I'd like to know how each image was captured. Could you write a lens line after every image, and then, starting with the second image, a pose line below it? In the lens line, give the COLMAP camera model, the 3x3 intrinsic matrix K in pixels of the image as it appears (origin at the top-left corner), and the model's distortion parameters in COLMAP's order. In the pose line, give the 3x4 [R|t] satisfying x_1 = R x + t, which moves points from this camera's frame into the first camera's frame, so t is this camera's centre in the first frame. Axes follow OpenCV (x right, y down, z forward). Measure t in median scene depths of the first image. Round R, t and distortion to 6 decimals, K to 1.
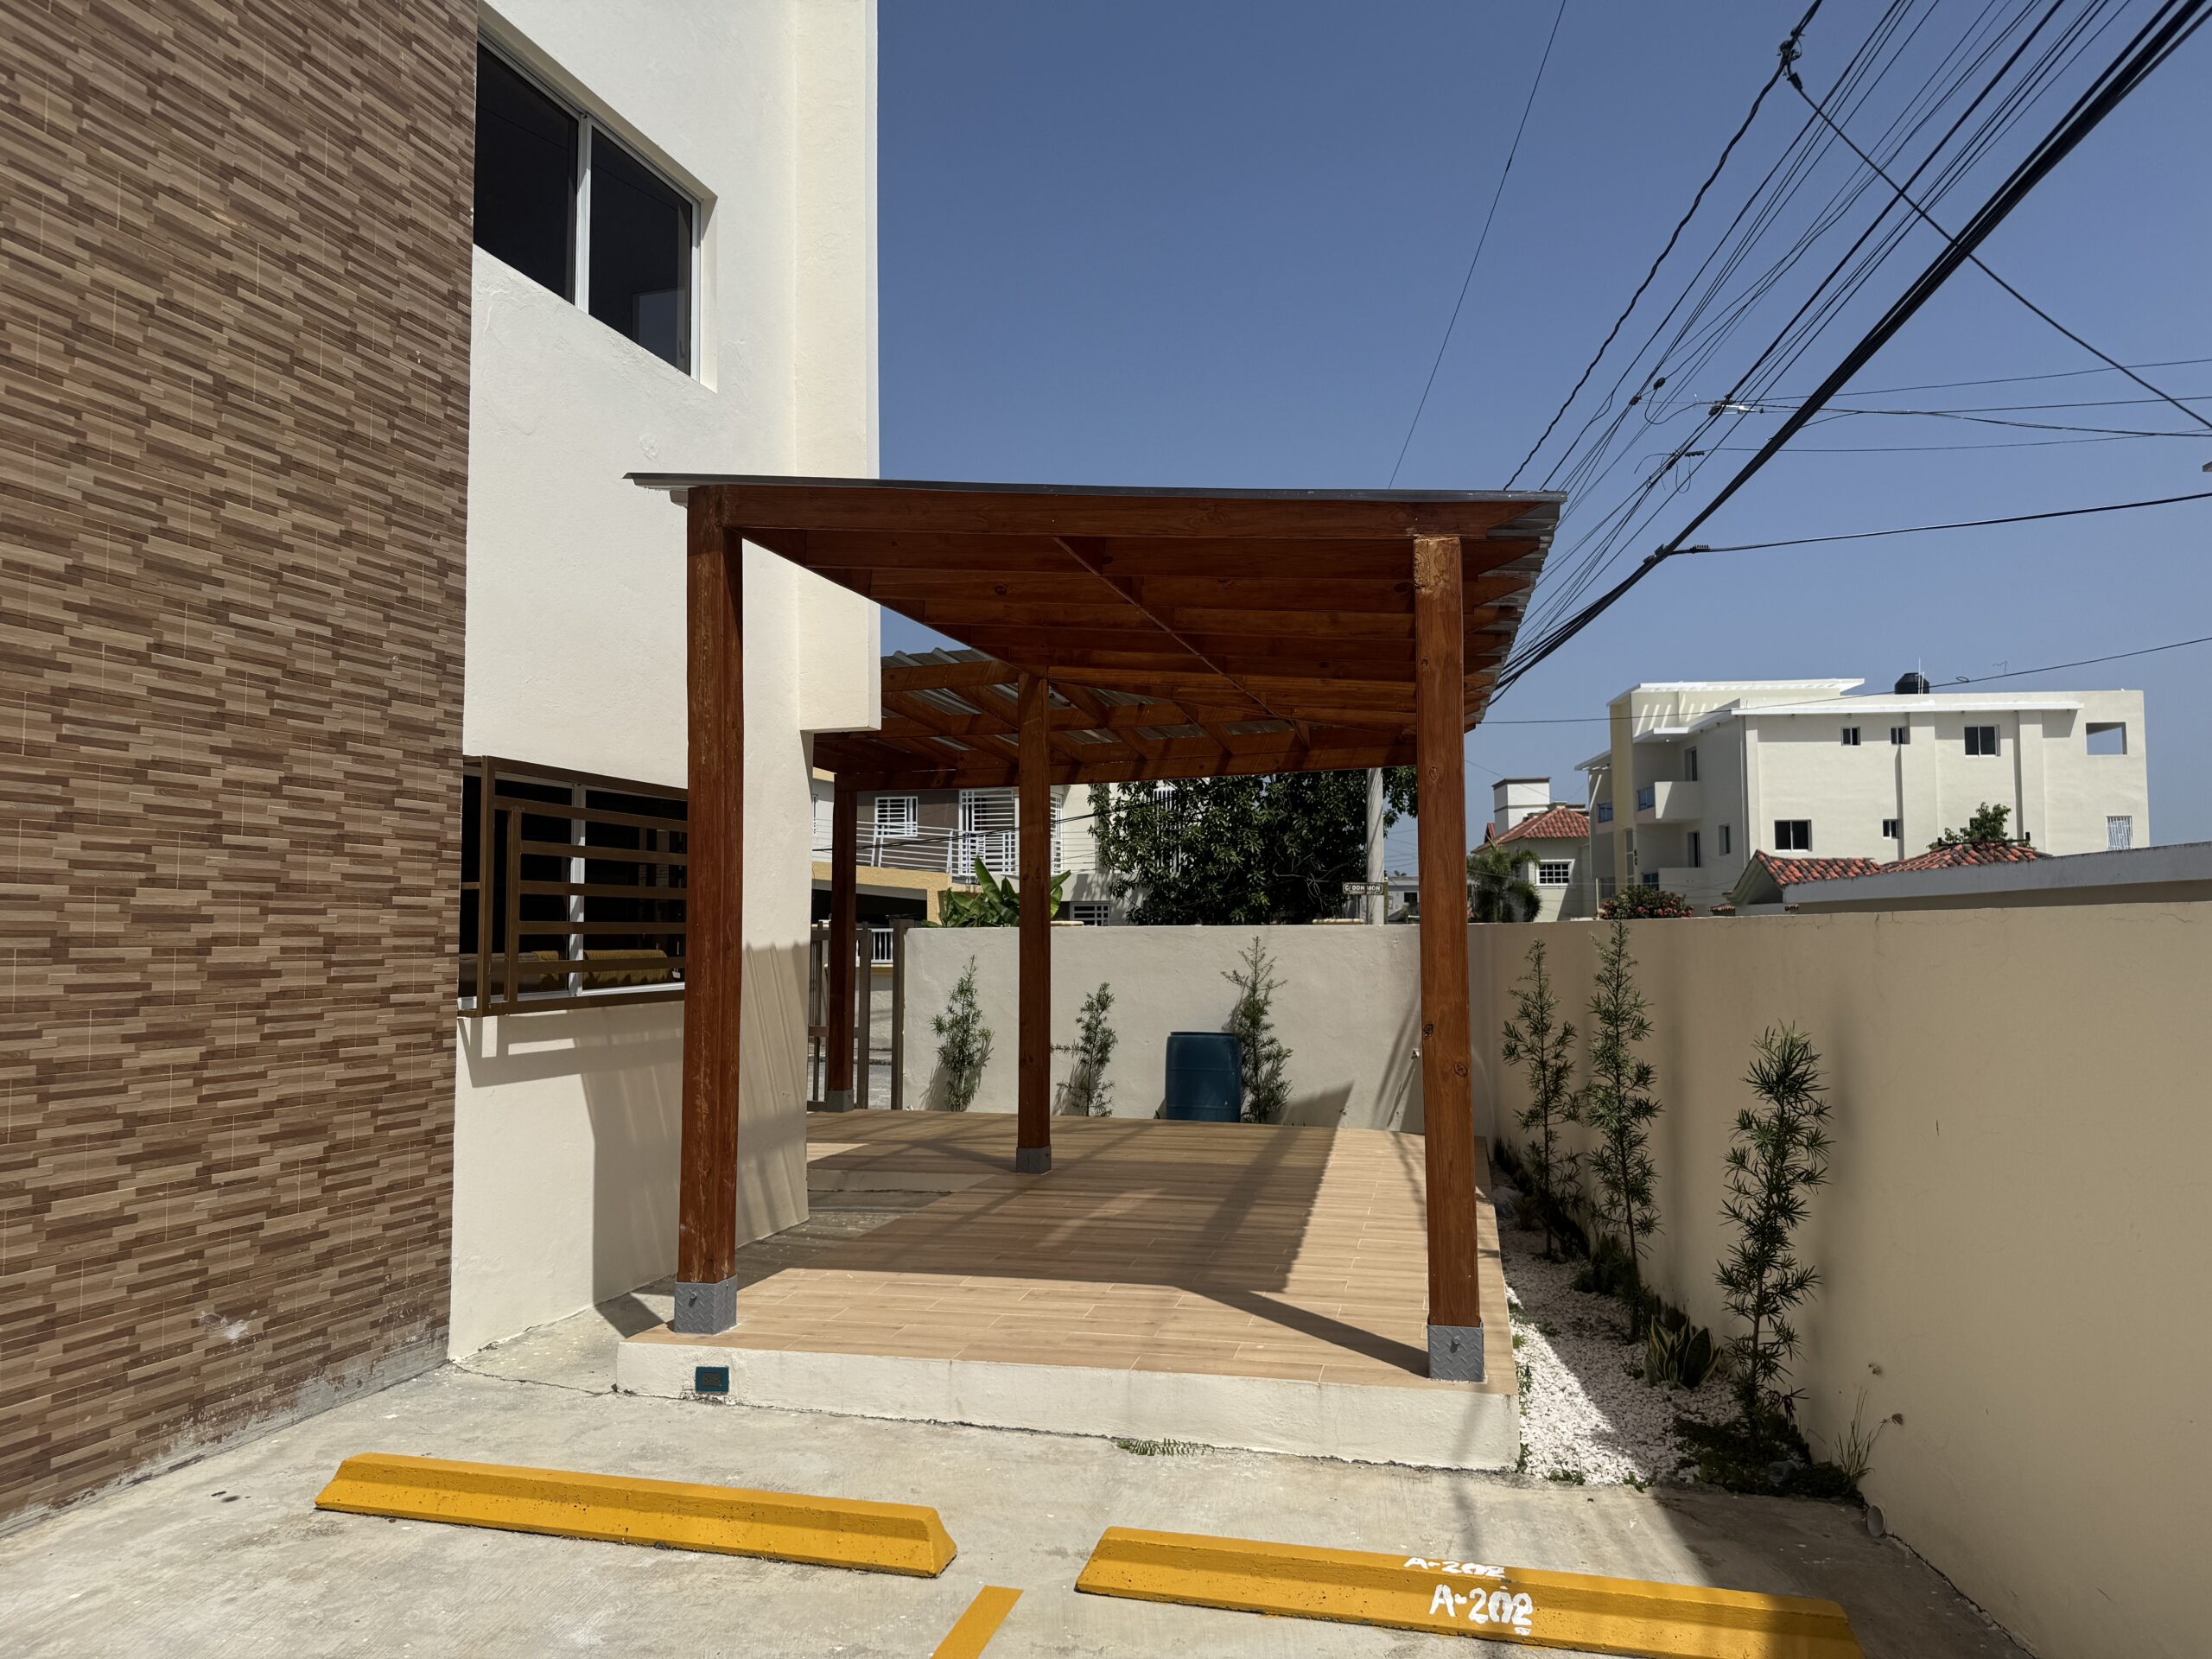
lens RADIAL K [[1547.0, 0, 1106.0], [0, 1547.0, 829.5], [0, 0, 1]] dist [0.149819, -0.255975]
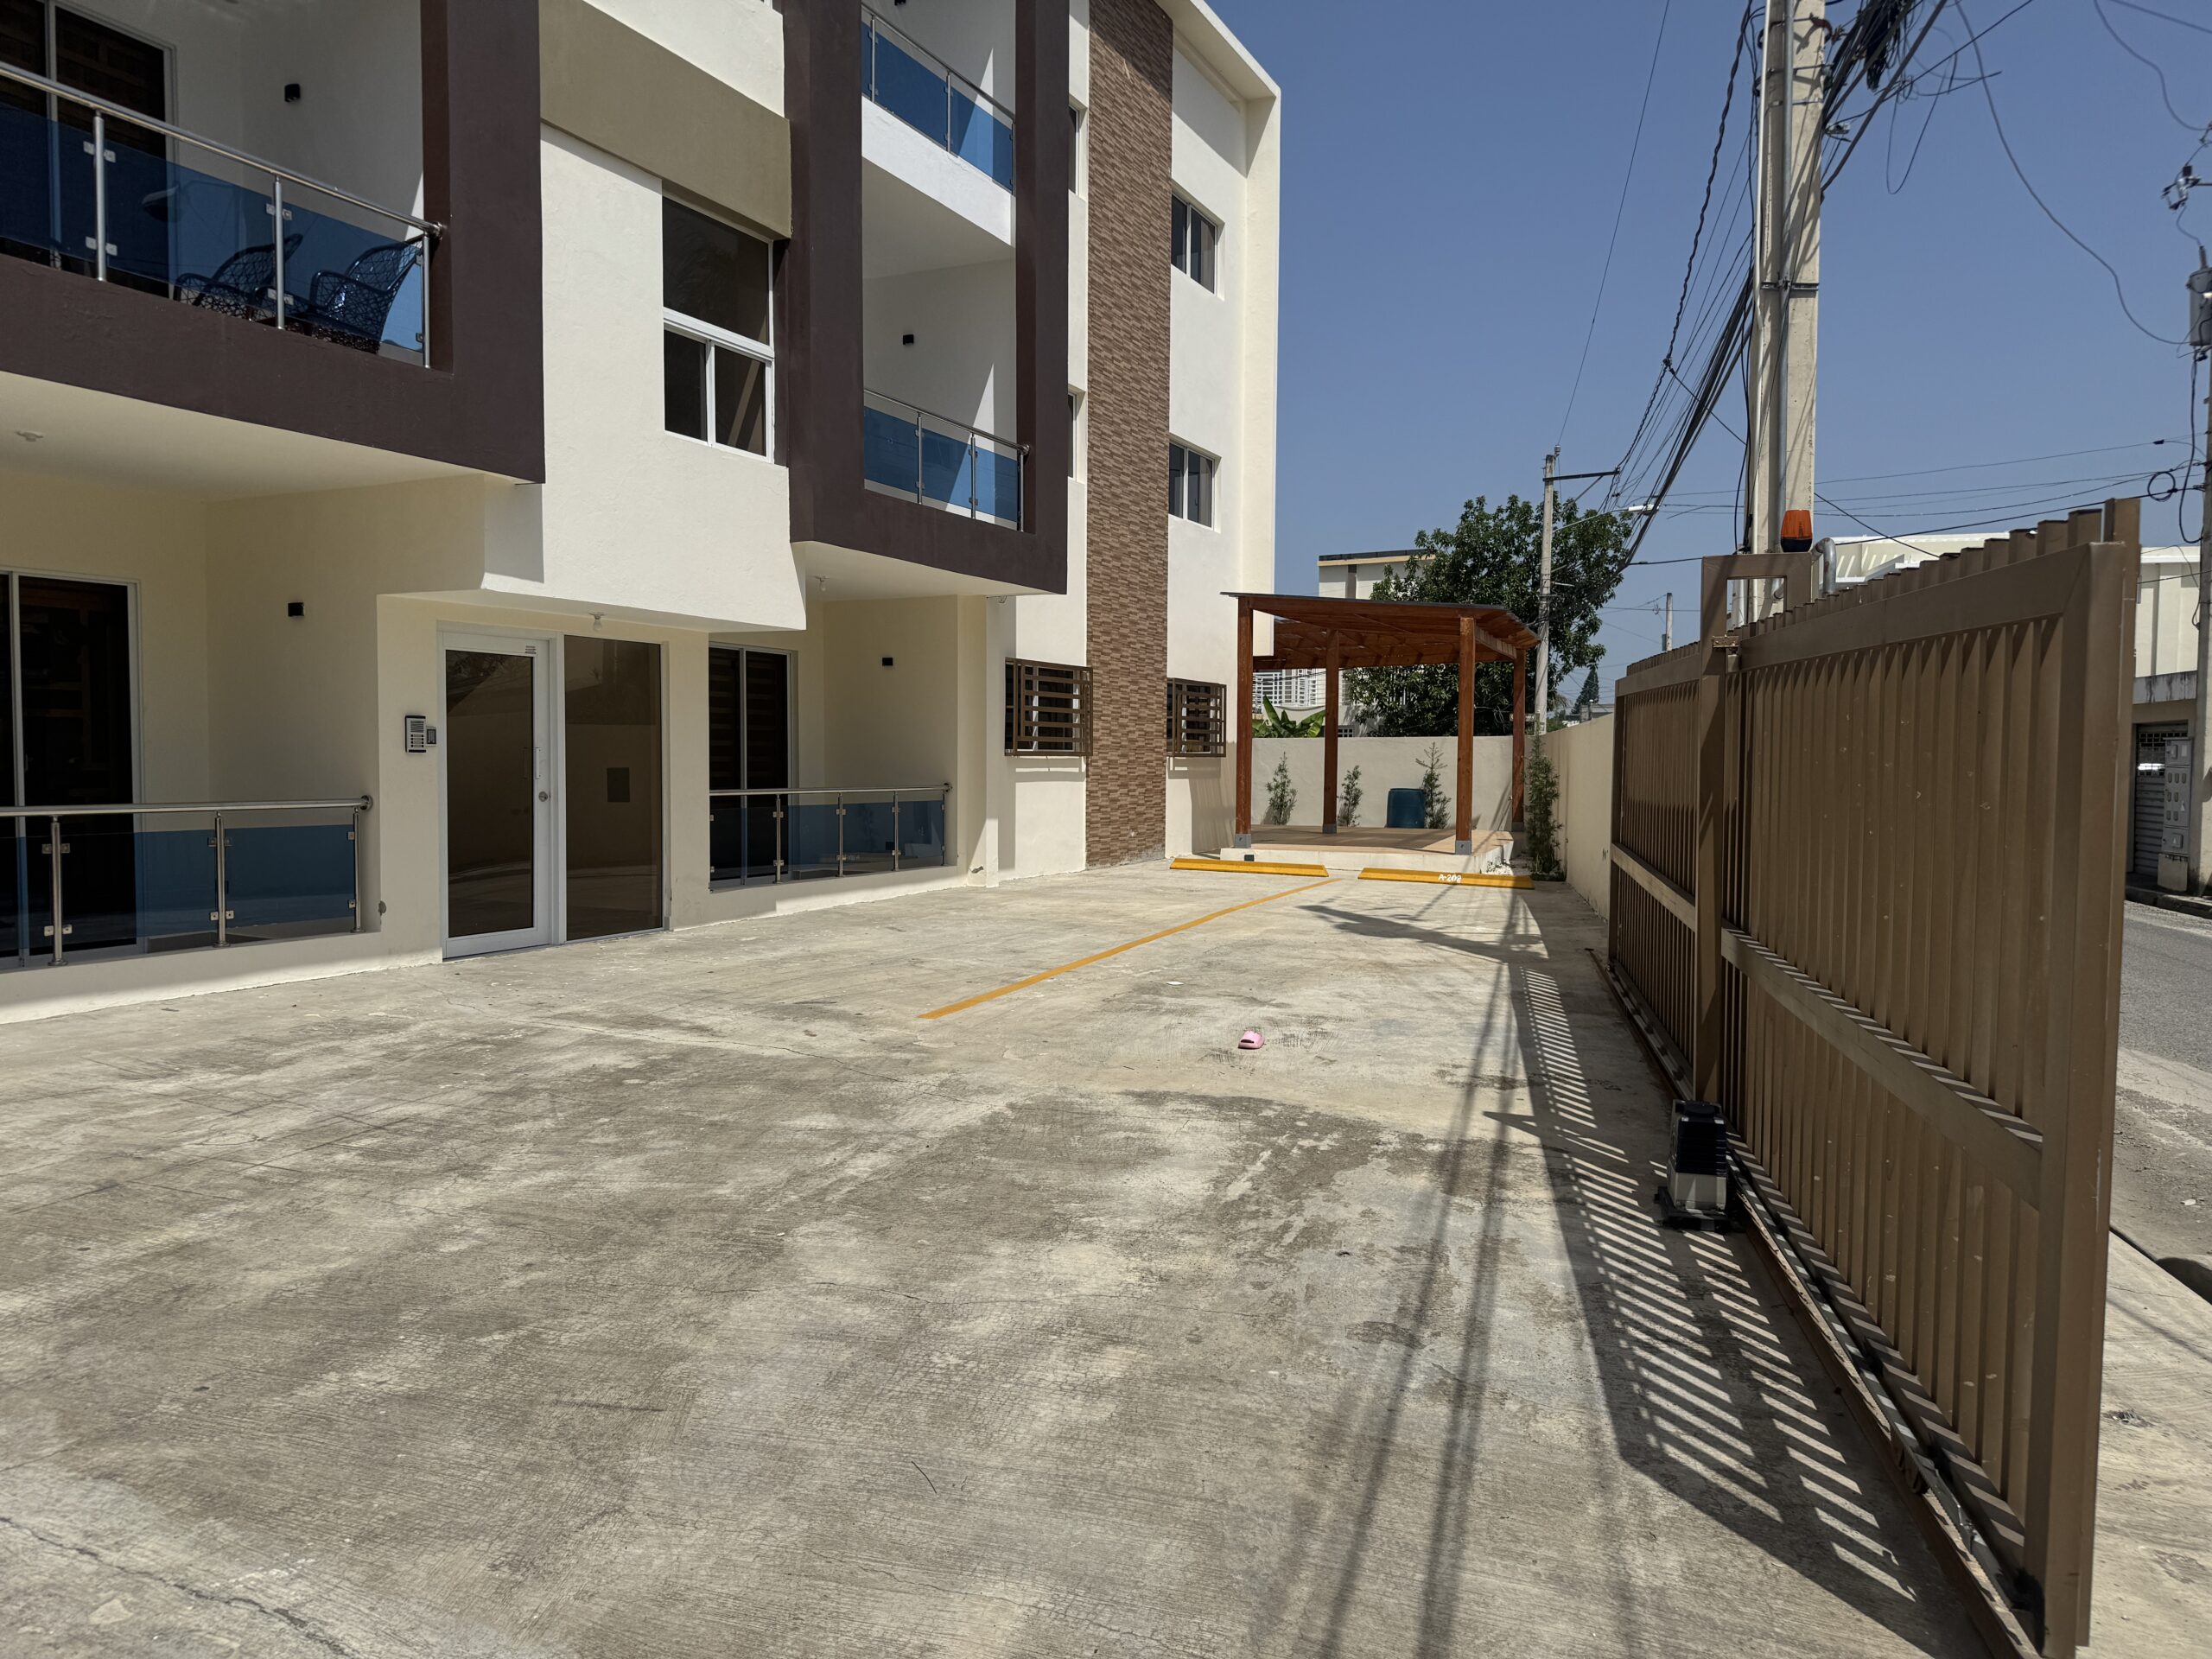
lens RADIAL K [[1547.0, 0, 1106.0], [0, 1547.0, 829.5], [0, 0, 1]] dist [0.149819, -0.255975]
pose [[0.988582, 0.021355, -0.149164, -0.020554], [-0.004199, 0.993427, 0.114390, -0.046561], [0.150626, -0.112457, 0.982174, -1.028666]]
